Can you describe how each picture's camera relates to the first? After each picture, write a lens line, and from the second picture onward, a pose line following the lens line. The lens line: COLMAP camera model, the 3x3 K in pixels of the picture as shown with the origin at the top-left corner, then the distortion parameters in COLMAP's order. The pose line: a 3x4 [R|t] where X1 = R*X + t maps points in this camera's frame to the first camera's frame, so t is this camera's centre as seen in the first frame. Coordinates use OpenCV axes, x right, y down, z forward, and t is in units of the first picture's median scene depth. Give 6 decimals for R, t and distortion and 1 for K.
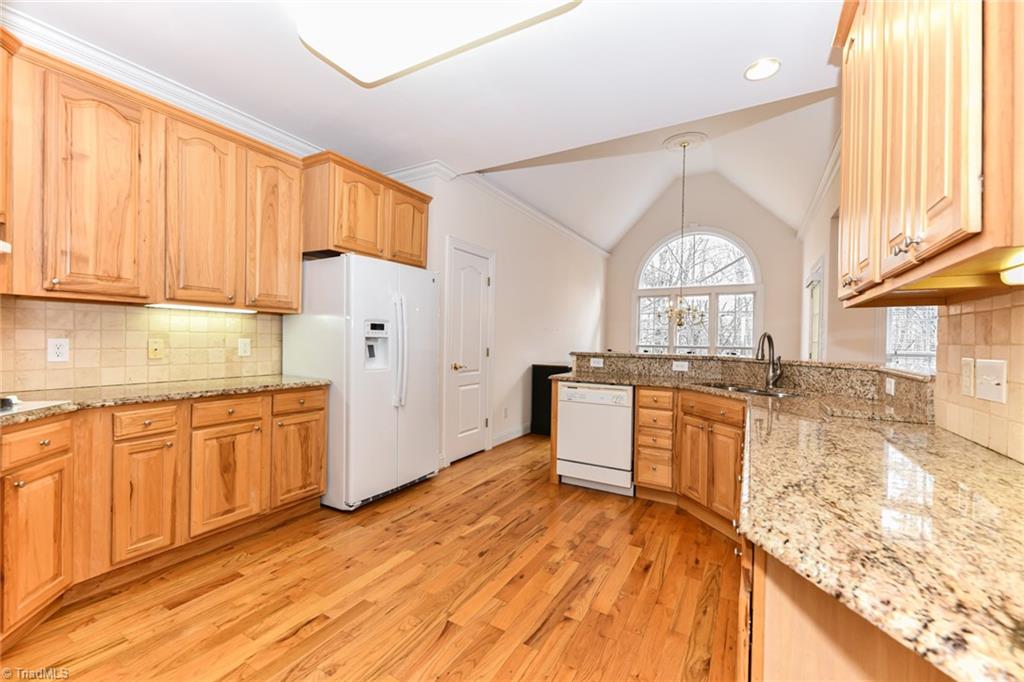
lens RADIAL K [[413.5, 0, 509.8], [0, 413.5, 340.5], [0, 0, 1]] dist [0.007313, -0.000065]
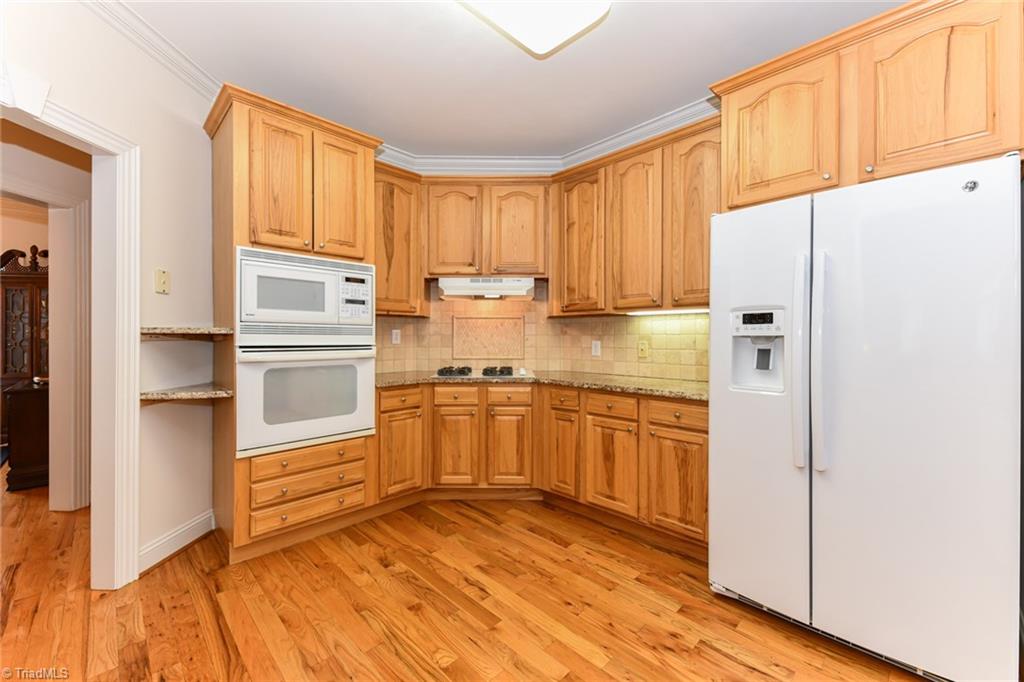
lens RADIAL K [[412.7, 0, 520.6], [0, 412.7, 339.3], [0, 0, 1]] dist [0.017322, -0.000022]
pose [[-0.258296, -0.012338, -0.965987, 0.410401], [-0.008646, 0.999908, -0.010460, 0.007253], [0.966027, 0.005650, -0.258379, 0.970952]]
